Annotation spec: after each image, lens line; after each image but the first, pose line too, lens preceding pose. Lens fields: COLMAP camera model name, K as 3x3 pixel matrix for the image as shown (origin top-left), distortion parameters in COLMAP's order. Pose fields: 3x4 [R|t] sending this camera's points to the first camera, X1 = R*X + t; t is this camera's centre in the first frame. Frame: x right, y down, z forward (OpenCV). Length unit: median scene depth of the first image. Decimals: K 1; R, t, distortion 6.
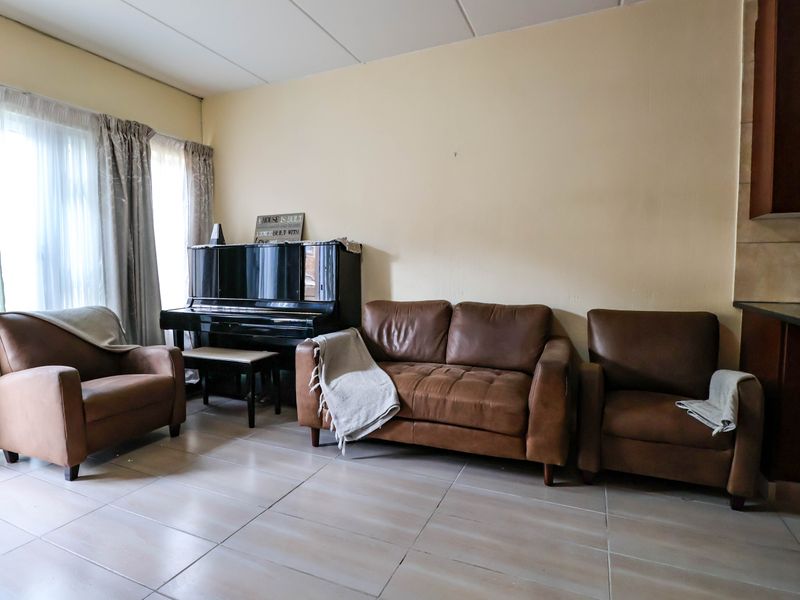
lens RADIAL K [[427.4, 0, 396.3], [0, 427.4, 302.6], [0, 0, 1]] dist [0.001796, -0.012698]
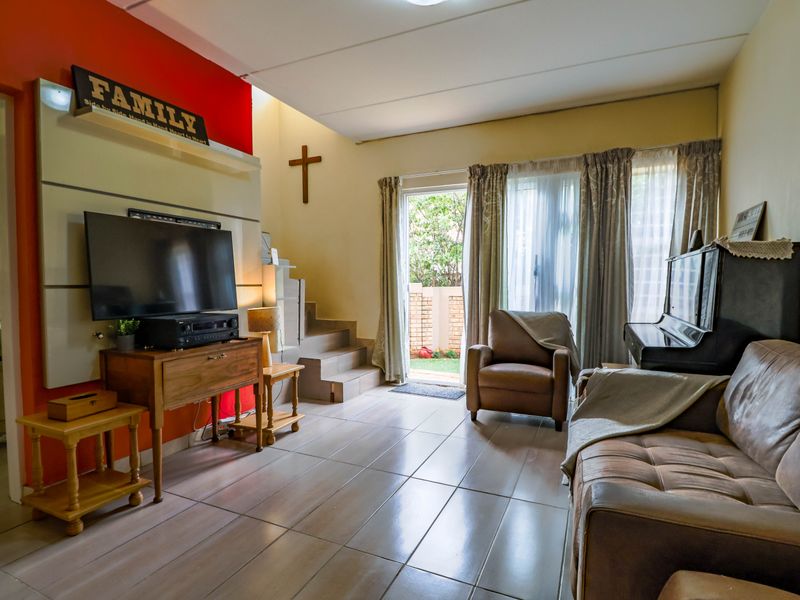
lens RADIAL K [[427.4, 0, 396.3], [0, 427.4, 302.6], [0, 0, 1]] dist [0.001796, -0.012698]
pose [[-0.011289, 0.050684, -0.998651, 0.568710], [-0.082365, 0.995274, 0.051444, -0.045282], [0.996538, 0.082834, -0.007061, 0.532741]]
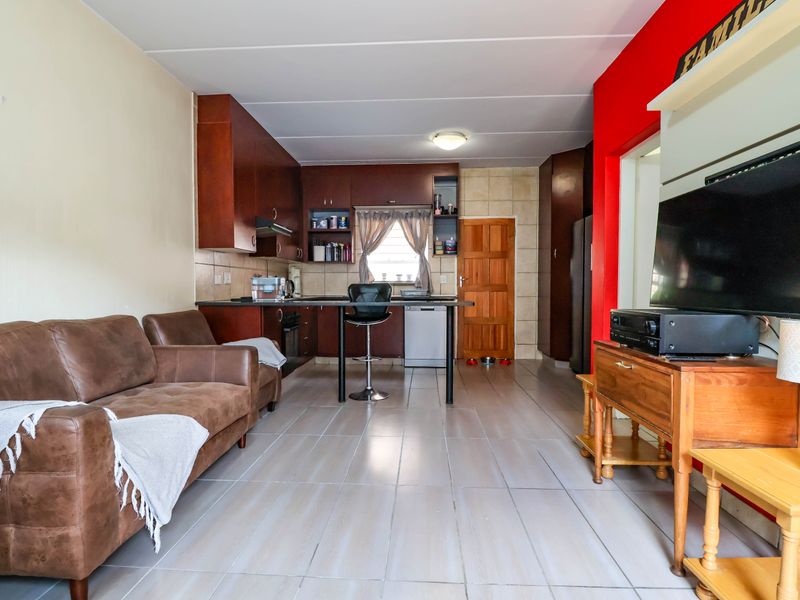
lens RADIAL K [[427.4, 0, 396.3], [0, 427.4, 302.6], [0, 0, 1]] dist [0.001796, -0.012698]
pose [[-0.349754, -0.030409, 0.936348, -0.709984], [0.075493, 0.995308, 0.060522, -0.030965], [-0.933795, 0.091855, -0.345817, 0.708366]]
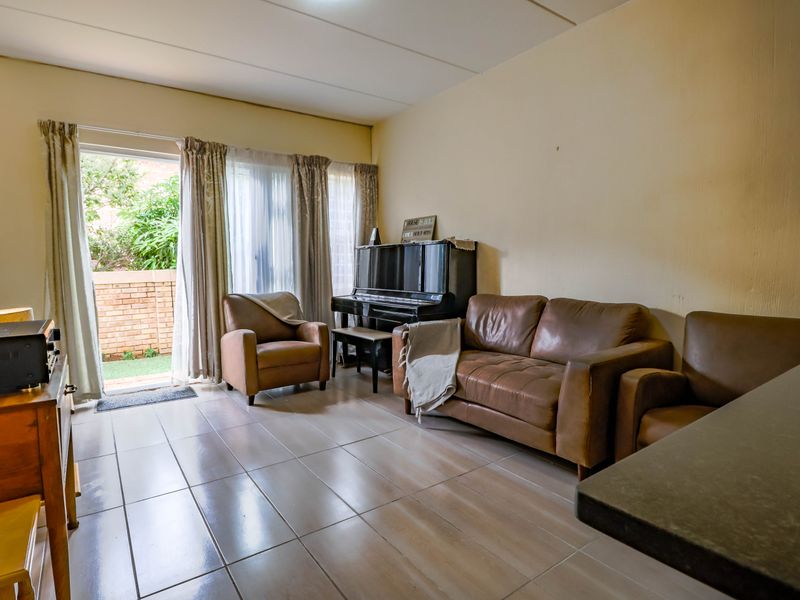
lens RADIAL K [[427.4, 0, 396.3], [0, 427.4, 302.6], [0, 0, 1]] dist [0.001796, -0.012698]
pose [[0.860933, 0.039931, -0.507148, 0.338072], [-0.033287, 0.999200, 0.022165, 0.000184], [0.507628, -0.002201, 0.861574, -0.038065]]
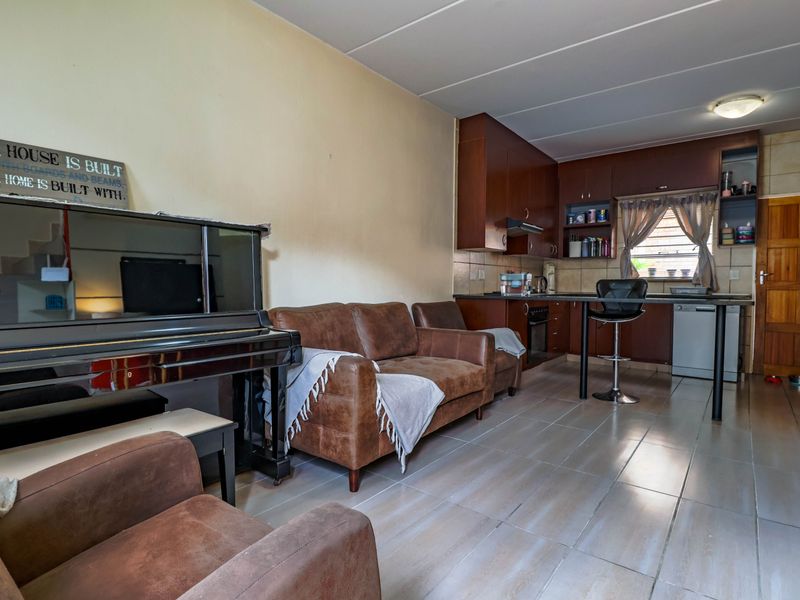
lens RADIAL K [[427.4, 0, 396.3], [0, 427.4, 302.6], [0, 0, 1]] dist [0.001796, -0.012698]
pose [[0.256187, -0.035987, 0.965957, -0.818396], [0.069203, 0.997425, 0.018805, -0.015565], [-0.964147, 0.062029, 0.258017, 0.634286]]
